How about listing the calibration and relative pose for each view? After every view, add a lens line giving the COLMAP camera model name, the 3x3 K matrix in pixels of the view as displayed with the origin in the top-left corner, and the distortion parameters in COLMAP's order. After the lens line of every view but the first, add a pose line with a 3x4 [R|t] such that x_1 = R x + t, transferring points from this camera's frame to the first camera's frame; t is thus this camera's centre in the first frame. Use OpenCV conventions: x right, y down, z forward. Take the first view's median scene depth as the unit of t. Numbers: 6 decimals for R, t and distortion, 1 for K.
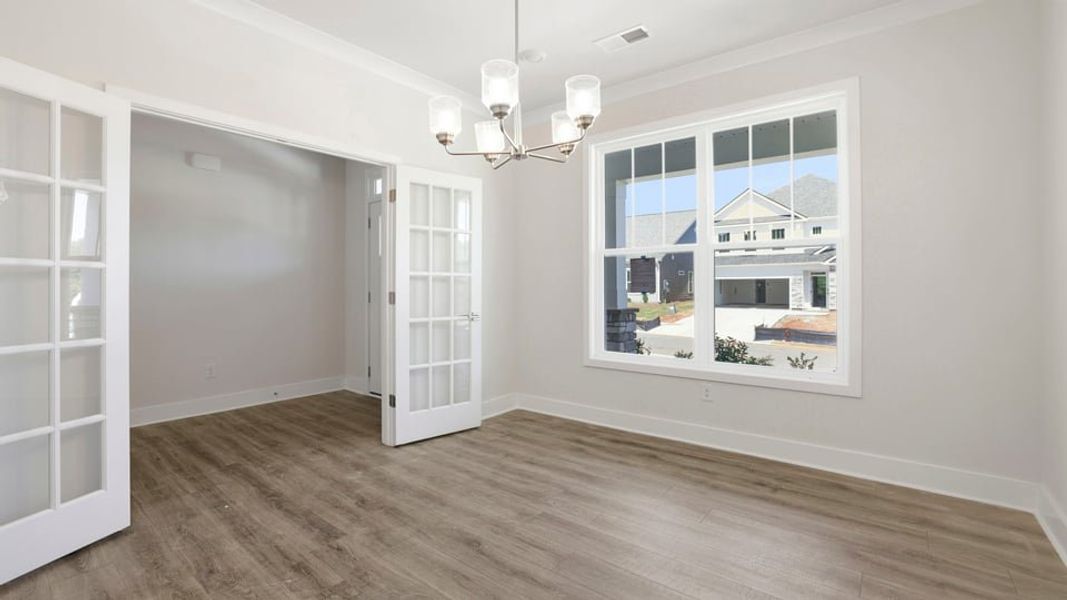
lens RADIAL K [[477.1, 0, 533.5], [0, 477.1, 300.0], [0, 0, 1]] dist [-0.034139, 0.027521]
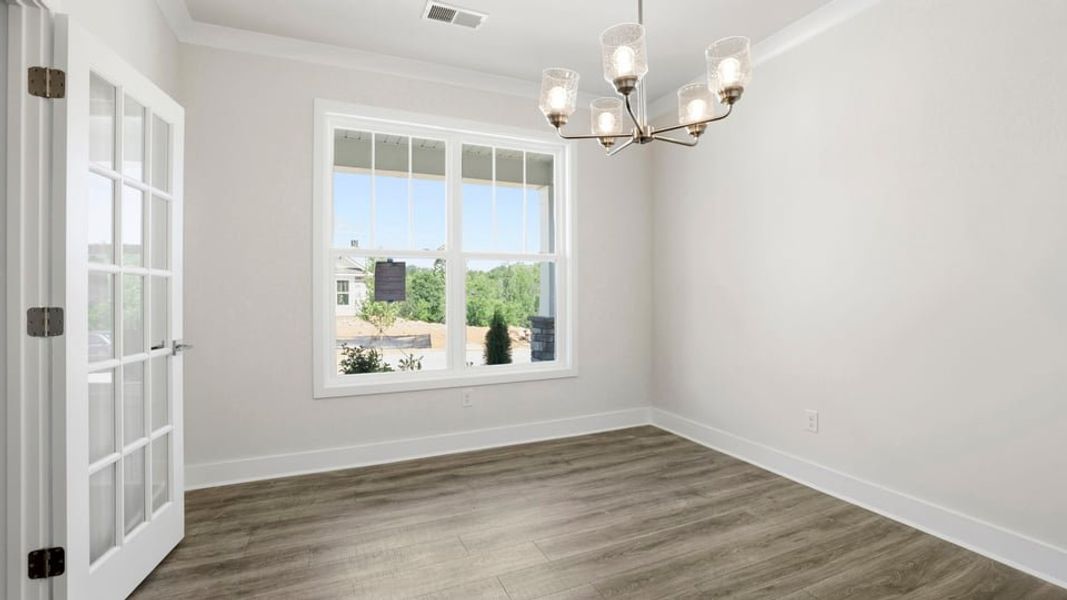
lens RADIAL K [[477.1, 0, 533.5], [0, 477.1, 300.0], [0, 0, 1]] dist [-0.034139, 0.027521]
pose [[0.443324, -0.009181, 0.896314, -0.486660], [0.018588, 0.999827, 0.001047, -0.015555], [-0.896168, 0.016197, 0.443418, 0.414088]]
